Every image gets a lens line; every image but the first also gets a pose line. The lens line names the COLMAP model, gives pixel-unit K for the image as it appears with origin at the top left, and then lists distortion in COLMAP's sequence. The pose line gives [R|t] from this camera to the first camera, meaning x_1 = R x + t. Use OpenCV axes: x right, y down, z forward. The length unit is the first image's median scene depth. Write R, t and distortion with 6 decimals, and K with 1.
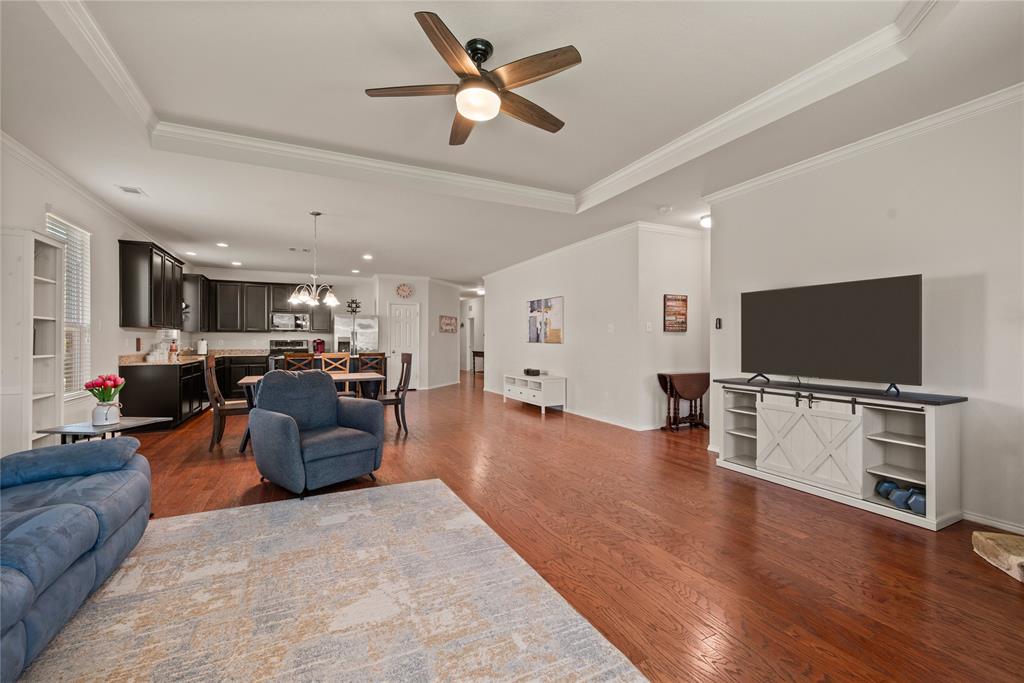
lens RADIAL K [[425.2, 0, 516.2], [0, 425.2, 342.2], [0, 0, 1]] dist [-0.002827, 0.000077]
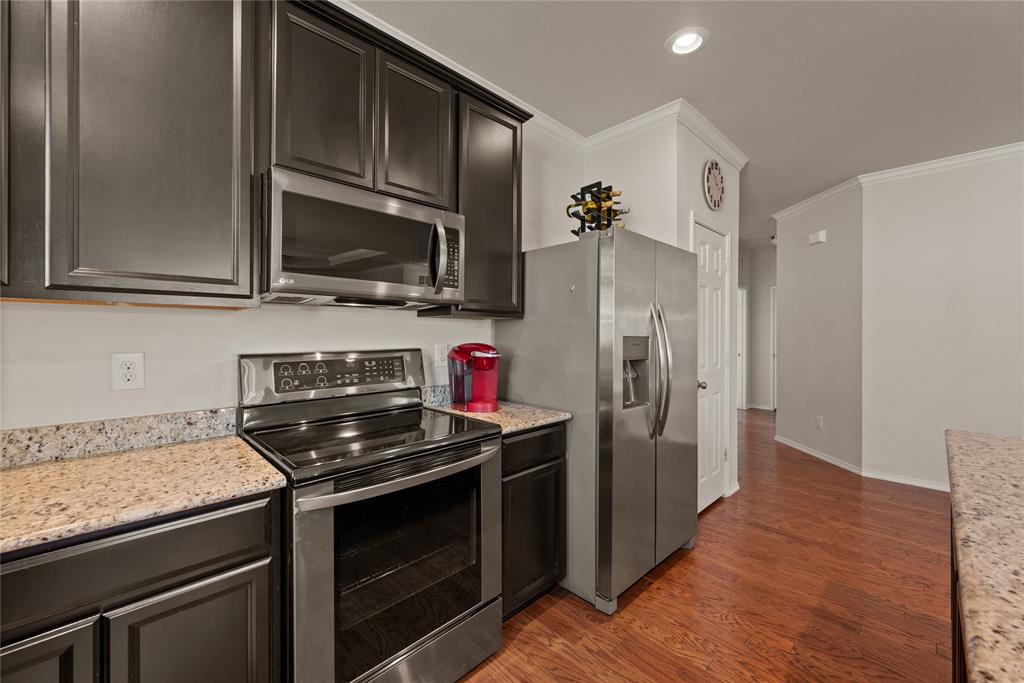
lens RADIAL K [[406.7, 0, 513.8], [0, 406.7, 332.6], [0, 0, 1]] dist [0.003031, -0.001850]
pose [[0.953820, 0.006956, 0.300299, -0.650535], [-0.005474, 0.999968, -0.005774, -0.015347], [-0.300330, 0.003864, 0.953828, 1.010202]]
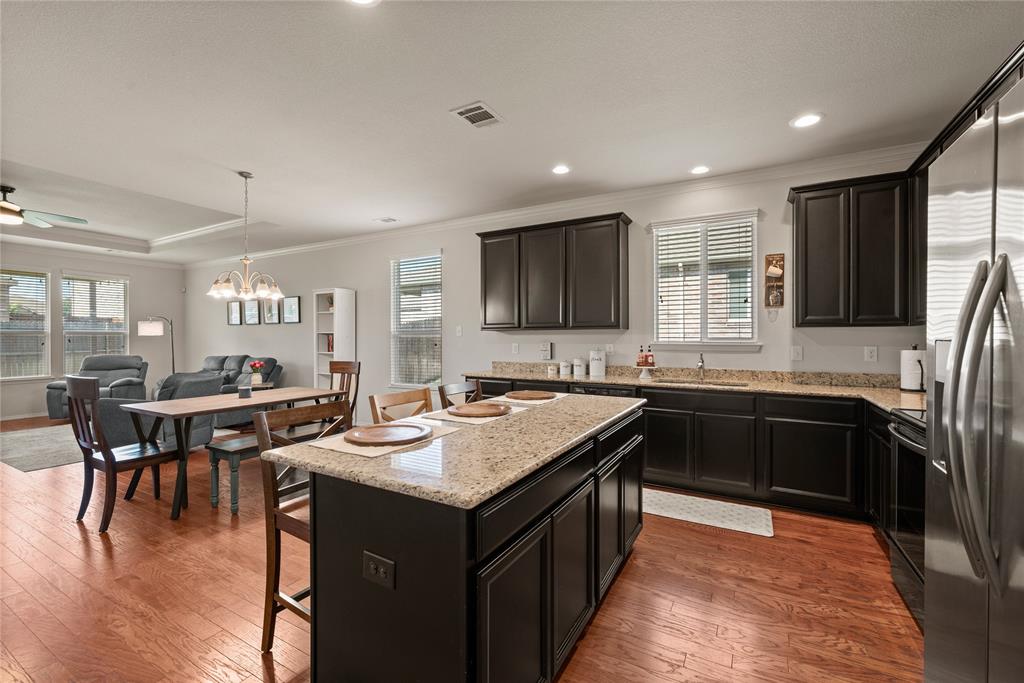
lens RADIAL K [[425.2, 0, 516.0], [0, 425.2, 340.7], [0, 0, 1]] dist [-0.002827, 0.000077]
pose [[-0.829284, 0.003097, -0.558819, -0.307471], [-0.001637, 0.999967, 0.007970, -0.015963], [0.558825, 0.007524, -0.829251, 1.263810]]
